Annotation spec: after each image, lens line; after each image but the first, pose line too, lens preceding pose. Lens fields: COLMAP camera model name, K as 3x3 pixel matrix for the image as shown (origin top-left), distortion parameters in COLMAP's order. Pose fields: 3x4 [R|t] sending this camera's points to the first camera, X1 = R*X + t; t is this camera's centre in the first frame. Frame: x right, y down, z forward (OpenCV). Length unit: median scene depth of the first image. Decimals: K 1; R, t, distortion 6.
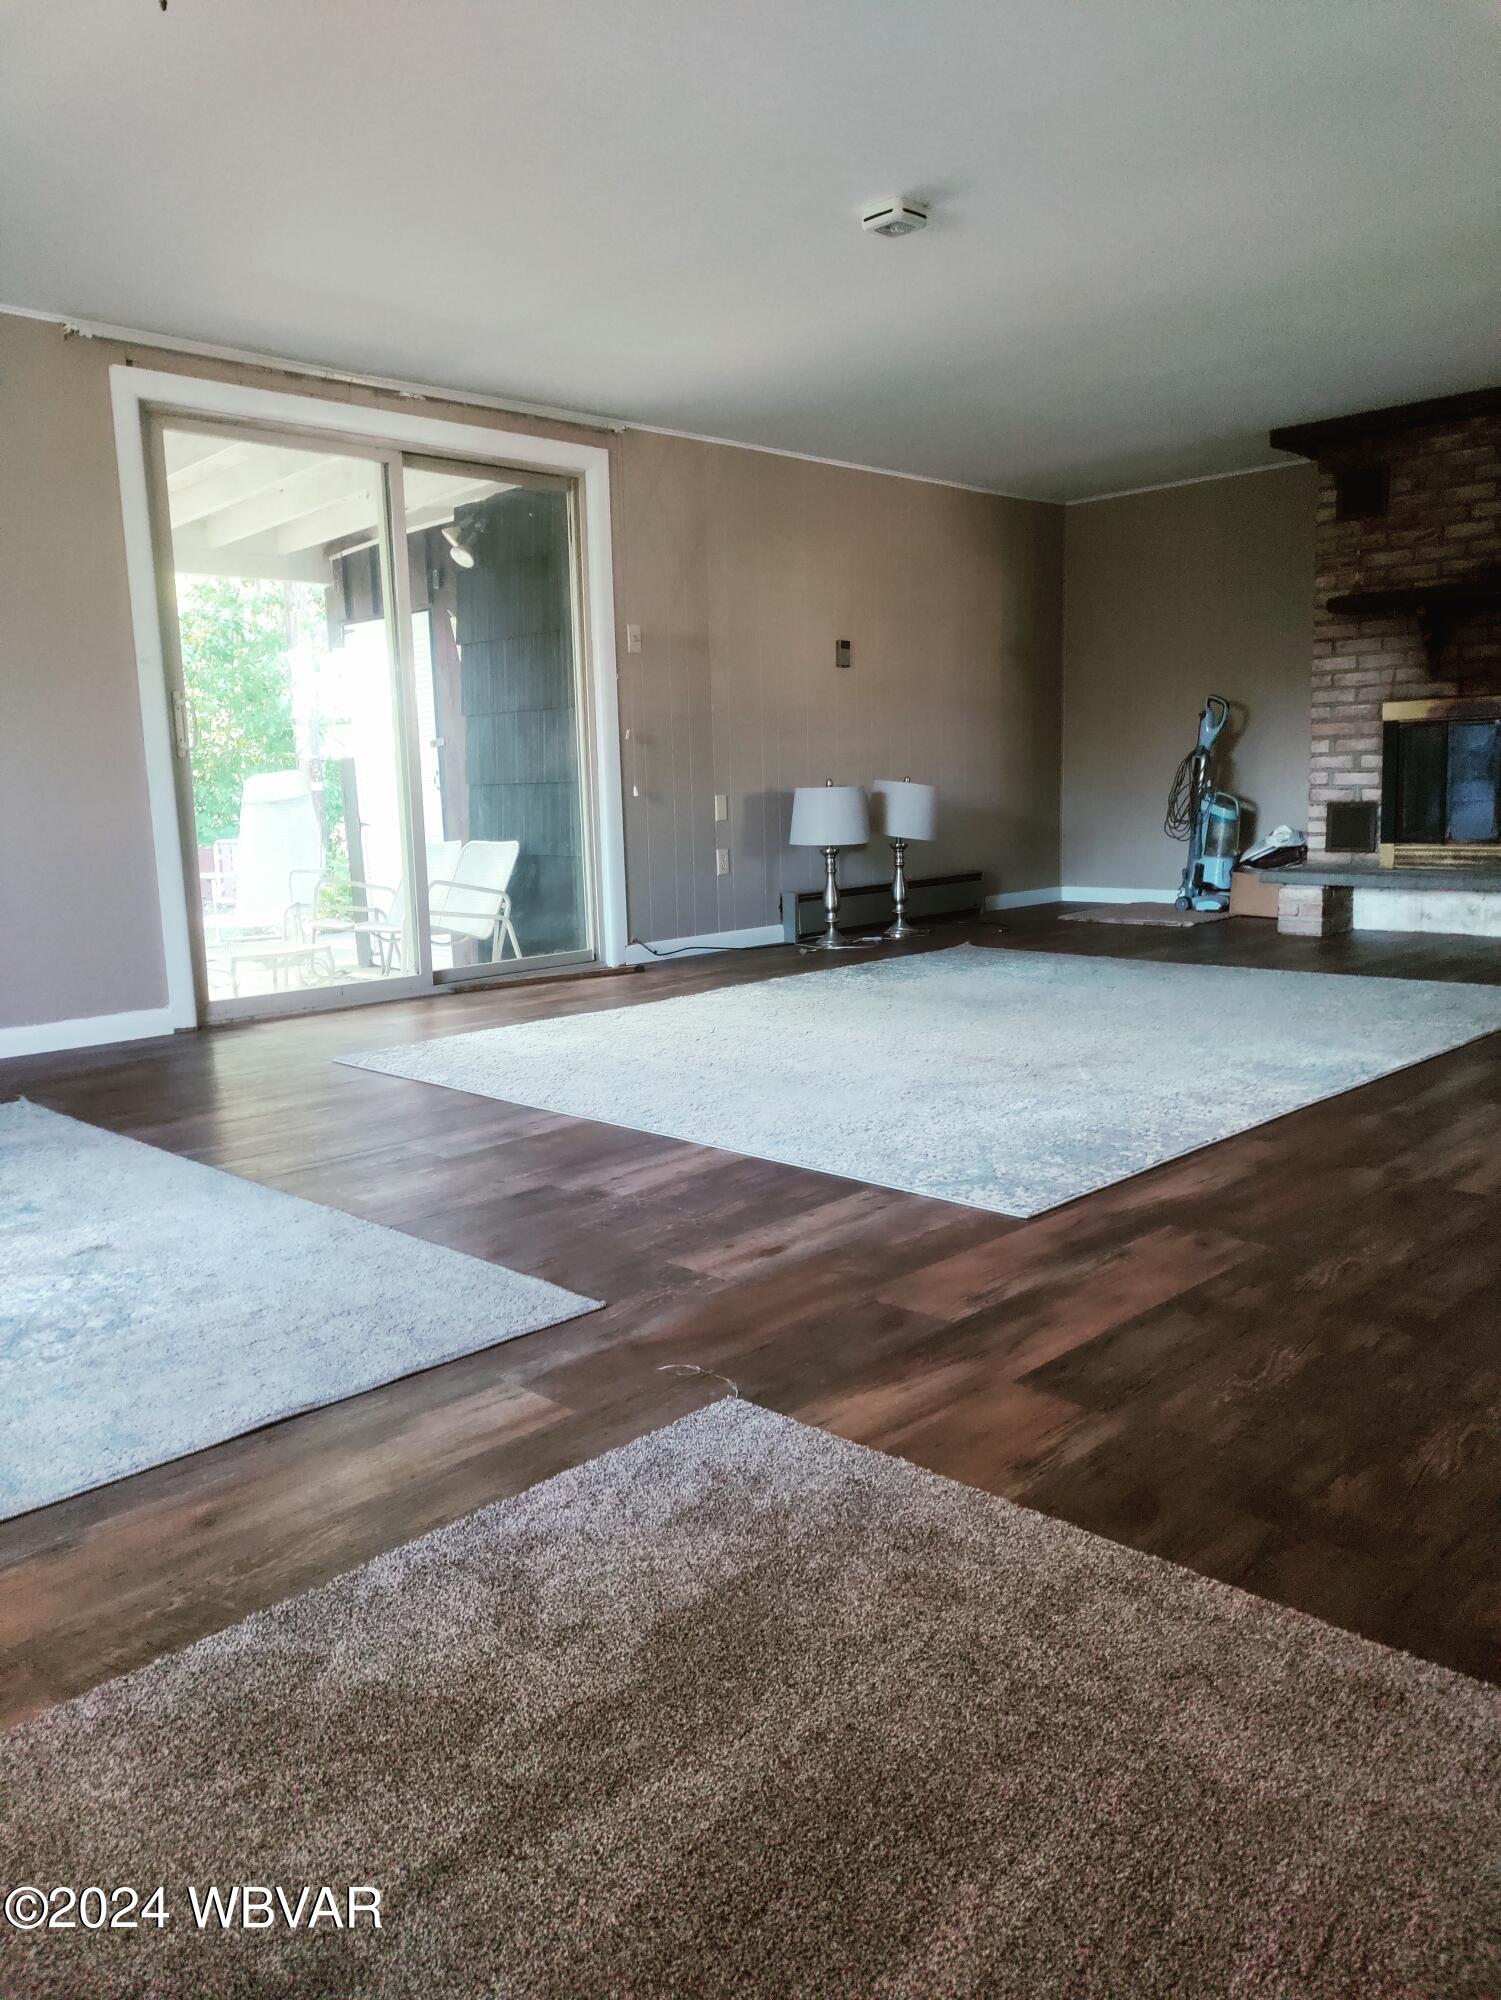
lens RADIAL K [[1471.2, 0, 752.4], [0, 1471.2, 998.5], [0, 0, 1]] dist [0.040027, -0.049908]
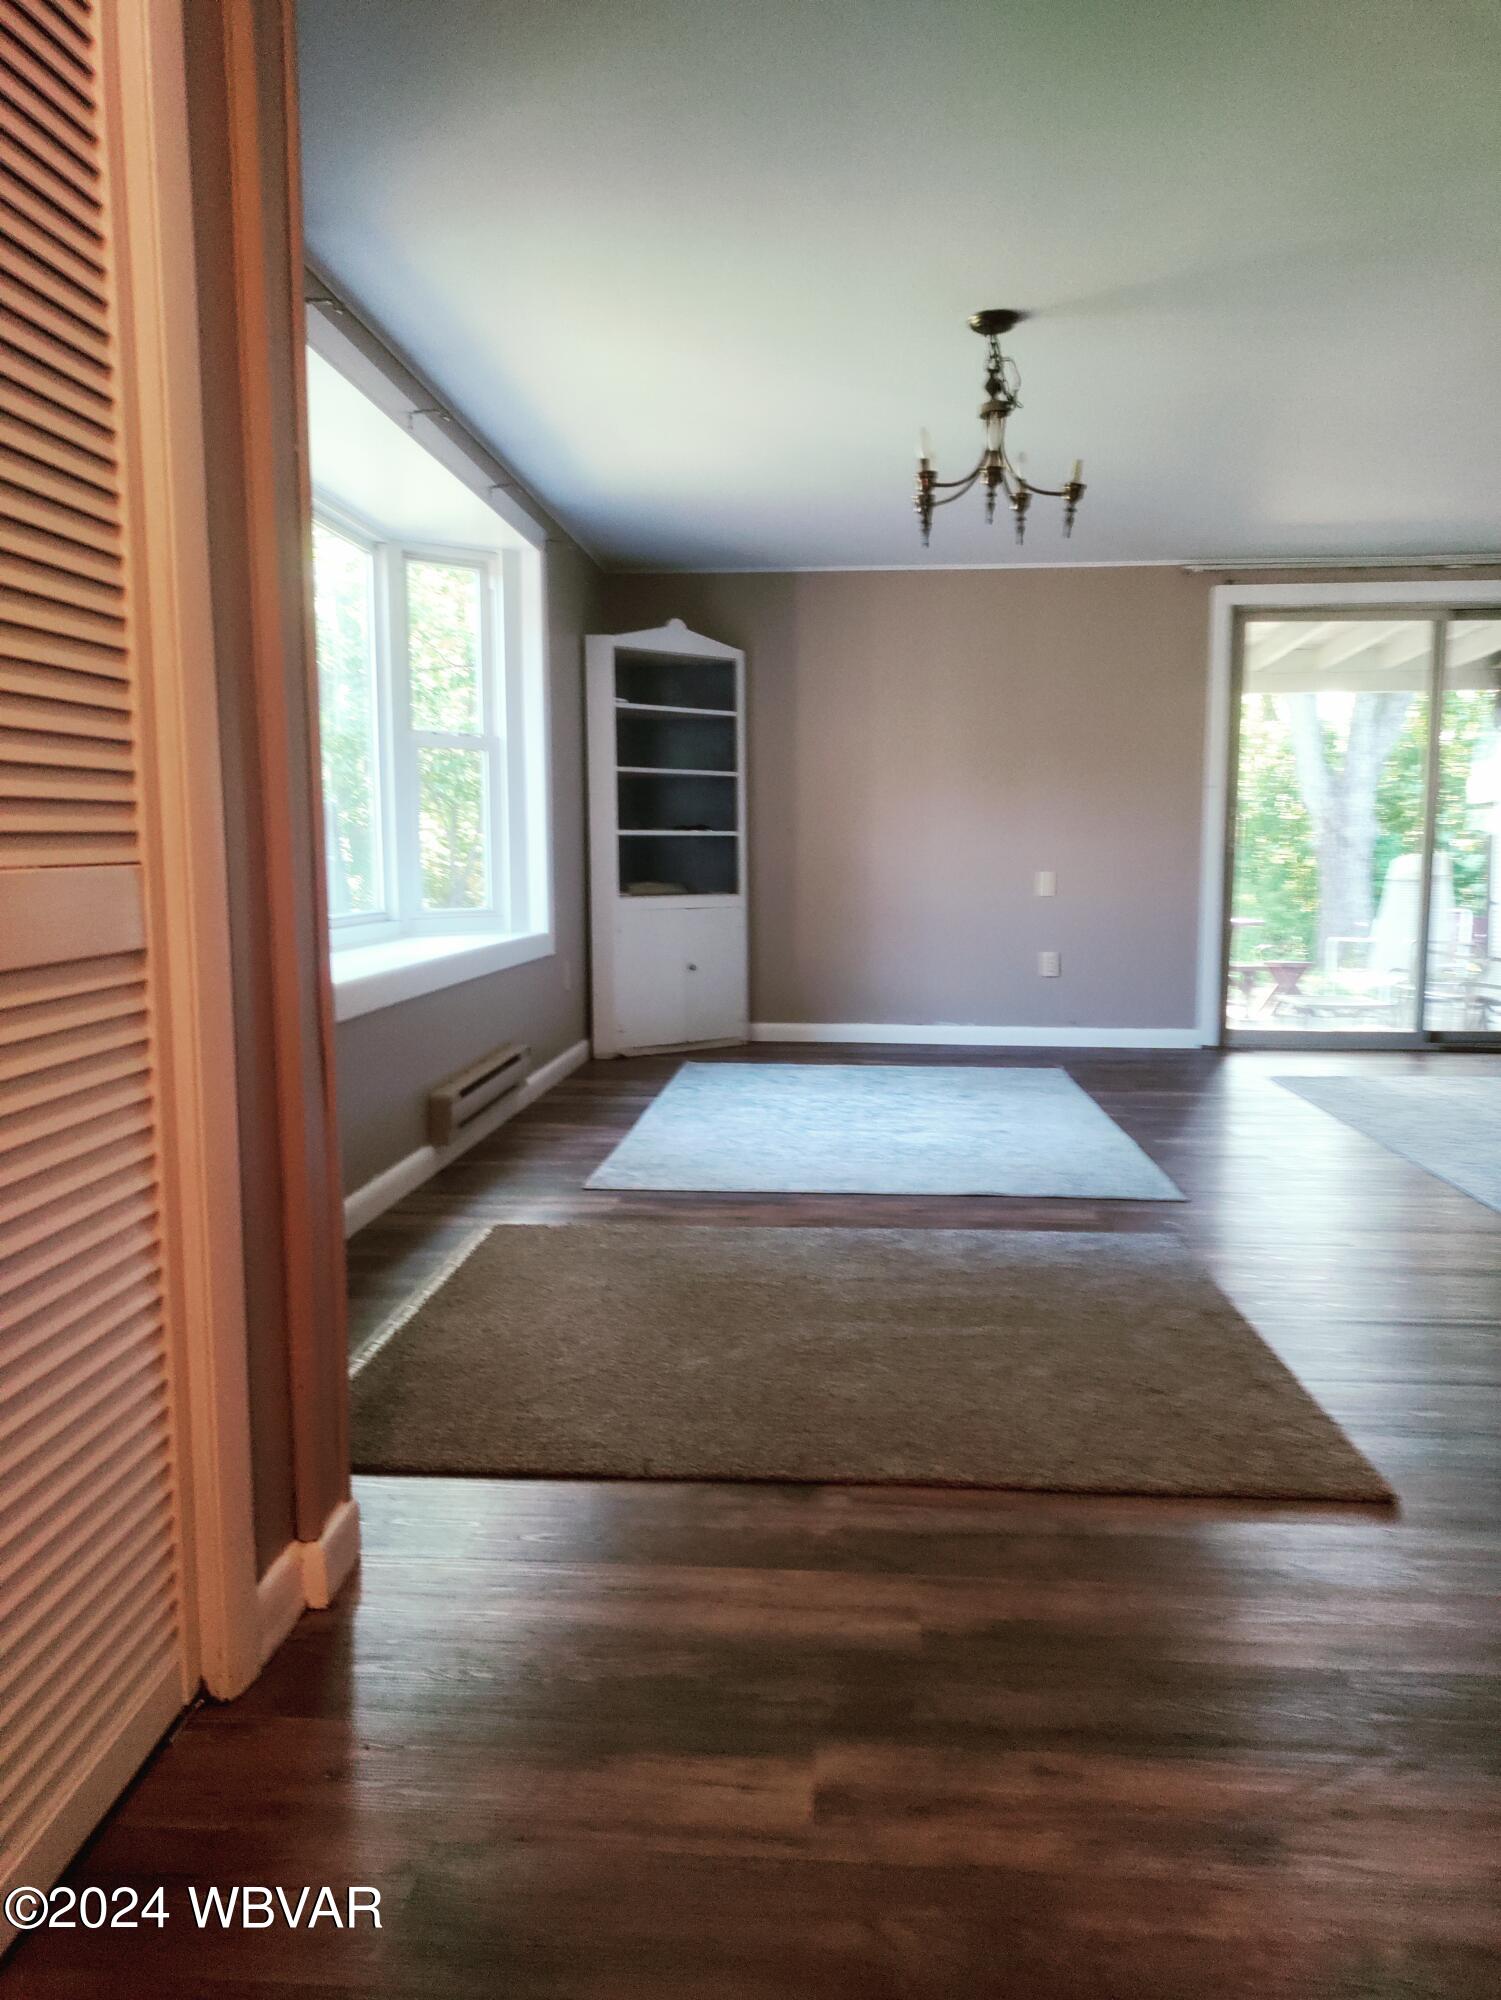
lens RADIAL K [[1471.2, 0, 749.9], [0, 1471.2, 1001.7], [0, 0, 1]] dist [0.040027, -0.049908]
pose [[0.649206, 0.109191, -0.752734, 0.409042], [-0.135022, 0.990468, 0.027224, -0.000413], [0.748532, 0.083962, 0.657761, -0.263297]]
